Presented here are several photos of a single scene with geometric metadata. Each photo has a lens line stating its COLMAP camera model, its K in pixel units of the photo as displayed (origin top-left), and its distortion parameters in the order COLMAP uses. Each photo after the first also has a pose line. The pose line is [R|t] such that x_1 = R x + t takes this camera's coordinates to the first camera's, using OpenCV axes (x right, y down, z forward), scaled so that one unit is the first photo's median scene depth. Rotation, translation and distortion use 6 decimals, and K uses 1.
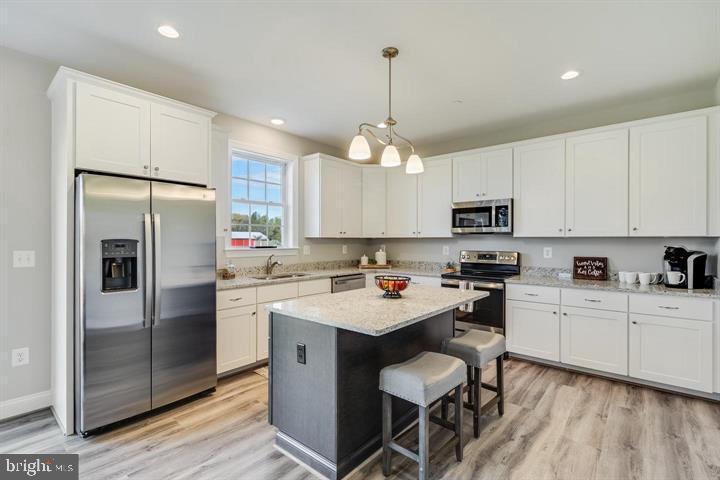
lens RADIAL K [[331.0, 0, 362.1], [0, 331.0, 241.8], [0, 0, 1]] dist [0.000025, -0.000296]
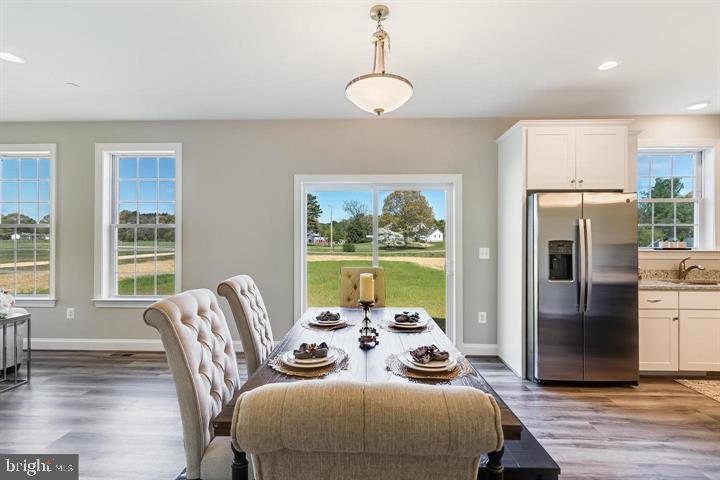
lens RADIAL K [[331.0, 0, 363.3], [0, 331.0, 239.5], [0, 0, 1]] dist [0.000025, -0.000296]
pose [[0.615294, -0.001418, -0.788296, -0.129881], [-0.005266, 0.999969, -0.005909, 0.000416], [0.788280, 0.007787, 0.615267, -0.284067]]
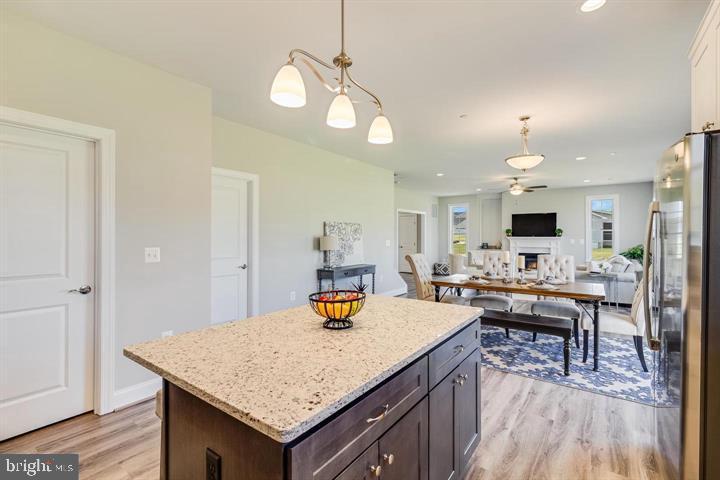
lens RADIAL K [[331.0, 0, 362.1], [0, 331.0, 239.6], [0, 0, 1]] dist [0.000025, -0.000296]
pose [[-0.998353, -0.001724, -0.057341, 0.061347], [-0.002202, 0.999963, 0.008270, -0.003340], [0.057324, 0.008383, -0.998320, 1.267135]]
